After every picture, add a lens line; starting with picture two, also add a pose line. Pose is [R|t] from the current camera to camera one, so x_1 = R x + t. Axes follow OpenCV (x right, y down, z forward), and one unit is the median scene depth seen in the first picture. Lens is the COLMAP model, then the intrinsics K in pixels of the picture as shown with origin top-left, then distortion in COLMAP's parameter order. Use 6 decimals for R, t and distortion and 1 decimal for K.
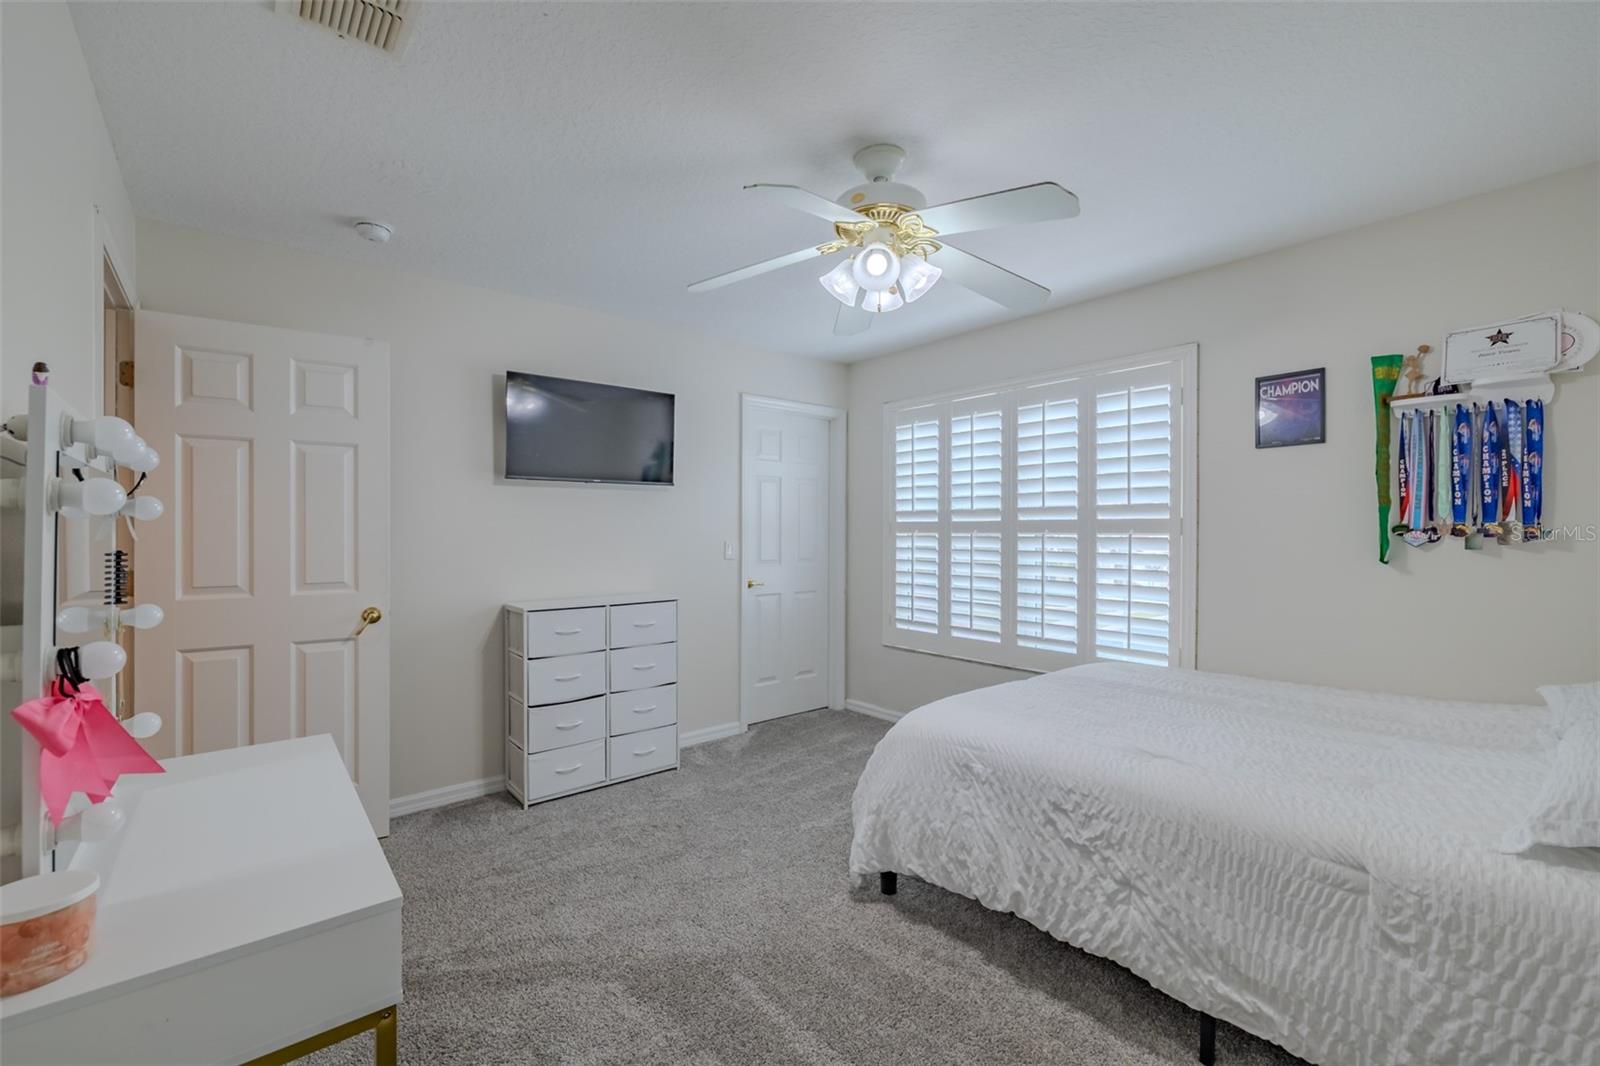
lens RADIAL K [[669.5, 0, 797.5], [0, 669.5, 530.8], [0, 0, 1]] dist [-0.000653, -0.000002]
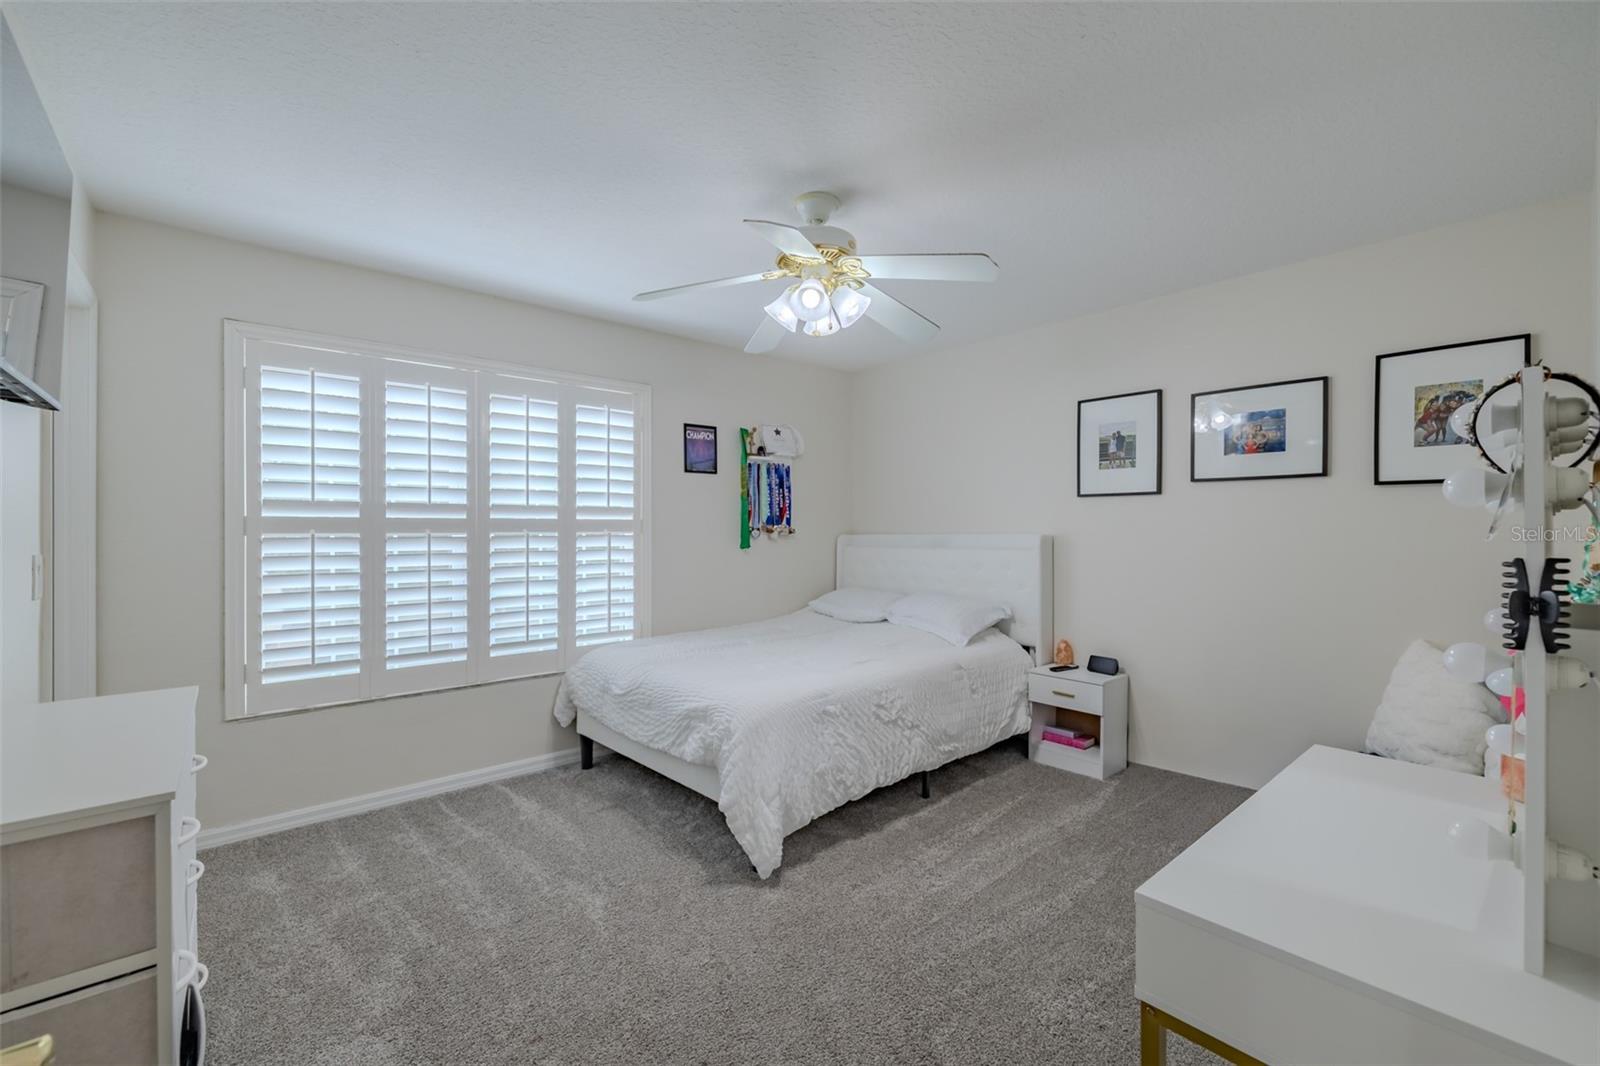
lens RADIAL K [[669.5, 0, 797.5], [0, 669.5, 530.8], [0, 0, 1]] dist [-0.000653, -0.000002]
pose [[-0.013522, -0.001113, 0.999908, -0.726165], [0.002173, 0.999997, 0.001143, 0.001393], [-0.999906, 0.002189, -0.013520, 0.750354]]
